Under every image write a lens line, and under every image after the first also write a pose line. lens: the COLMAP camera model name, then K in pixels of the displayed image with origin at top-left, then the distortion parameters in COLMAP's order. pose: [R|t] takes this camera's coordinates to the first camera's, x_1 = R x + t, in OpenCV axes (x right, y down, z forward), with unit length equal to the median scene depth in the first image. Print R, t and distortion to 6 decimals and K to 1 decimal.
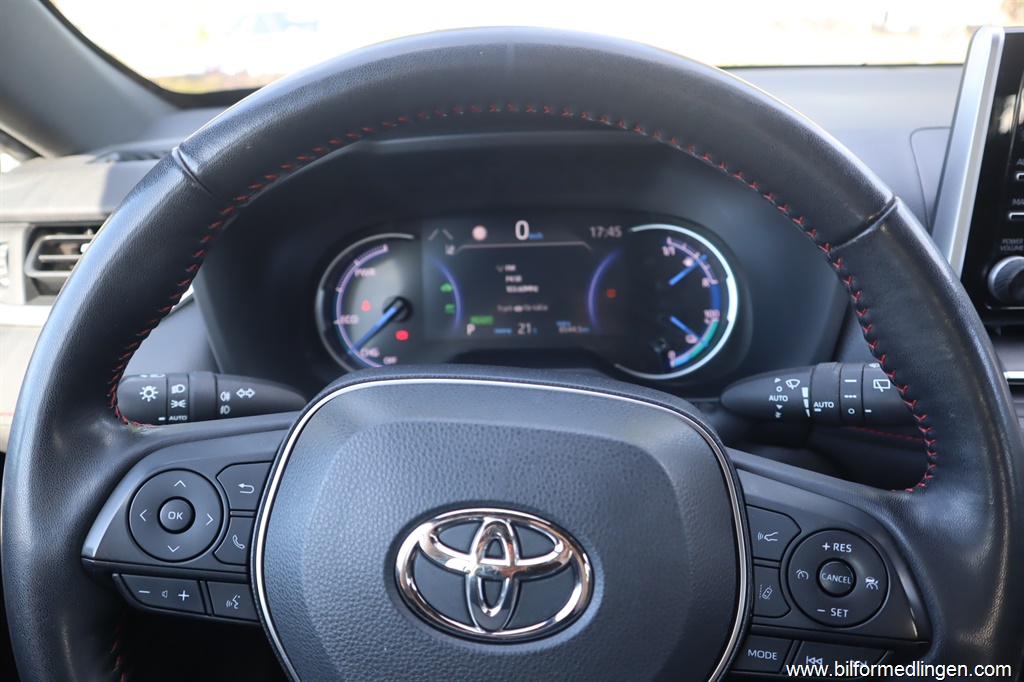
lens RADIAL K [[698.4, 0, 514.3], [0, 698.4, 323.4], [0, 0, 1]] dist [-0.082759, 0.003678]
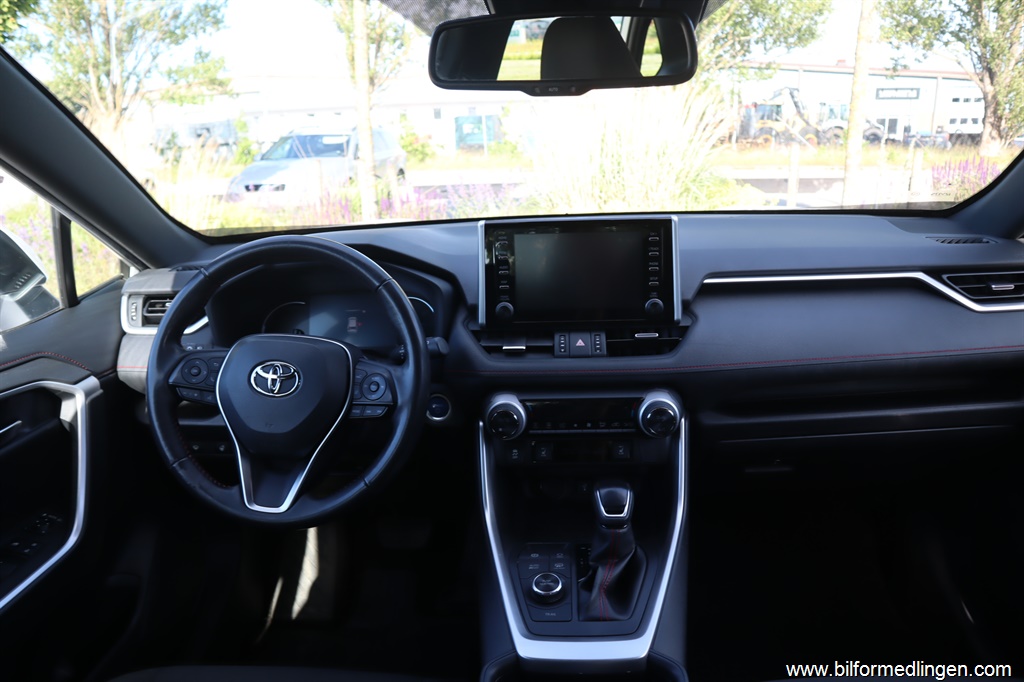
lens RADIAL K [[704.9, 0, 512.0], [0, 704.9, 341.0], [0, 0, 1]] dist [-0.095949, 0.044400]
pose [[0.998389, -0.003167, -0.056648, 0.832247], [-0.003523, 0.993054, -0.117604, 0.337915], [0.056627, 0.117614, 0.991444, -1.536111]]
